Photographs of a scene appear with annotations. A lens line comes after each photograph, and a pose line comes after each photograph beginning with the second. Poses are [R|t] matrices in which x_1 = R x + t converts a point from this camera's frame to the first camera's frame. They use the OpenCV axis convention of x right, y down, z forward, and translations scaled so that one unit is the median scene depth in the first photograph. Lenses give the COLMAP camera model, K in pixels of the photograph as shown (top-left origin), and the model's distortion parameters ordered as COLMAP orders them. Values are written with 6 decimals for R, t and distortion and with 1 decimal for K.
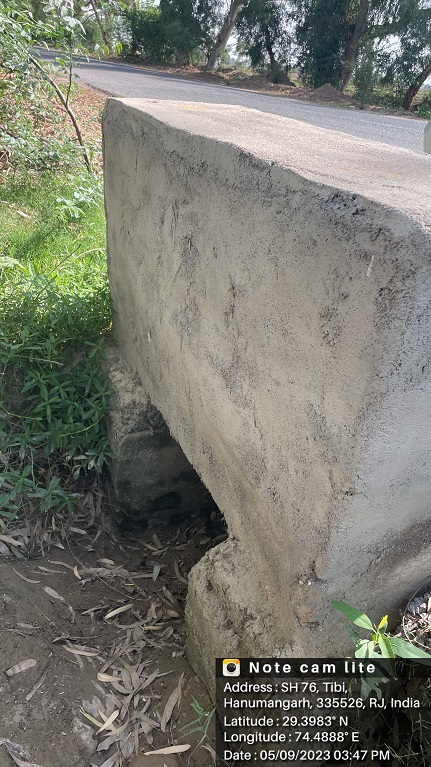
lens RADIAL K [[584.5, 0, 216.4], [0, 584.5, 392.8], [0, 0, 1]] dist [0.136517, -0.185607]
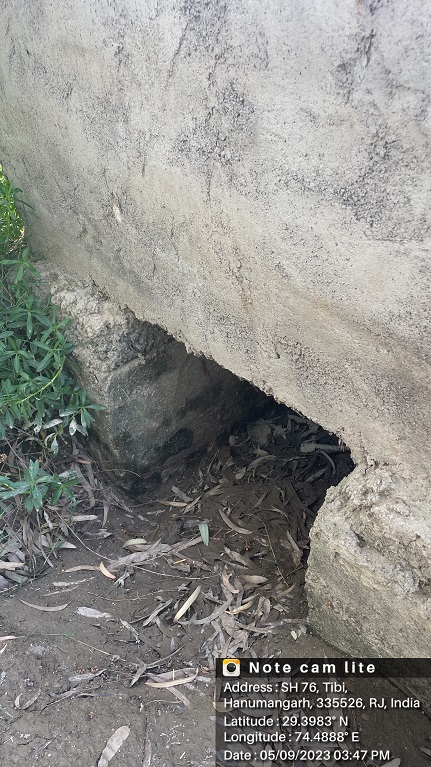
lens RADIAL K [[584.5, 0, 216.4], [0, 584.5, 392.8], [0, 0, 1]] dist [0.136517, -0.185607]
pose [[0.940502, -0.302879, 0.154015, -0.149398], [0.276608, 0.945707, 0.170664, 0.008202], [-0.197344, -0.117908, 0.973218, 0.283599]]
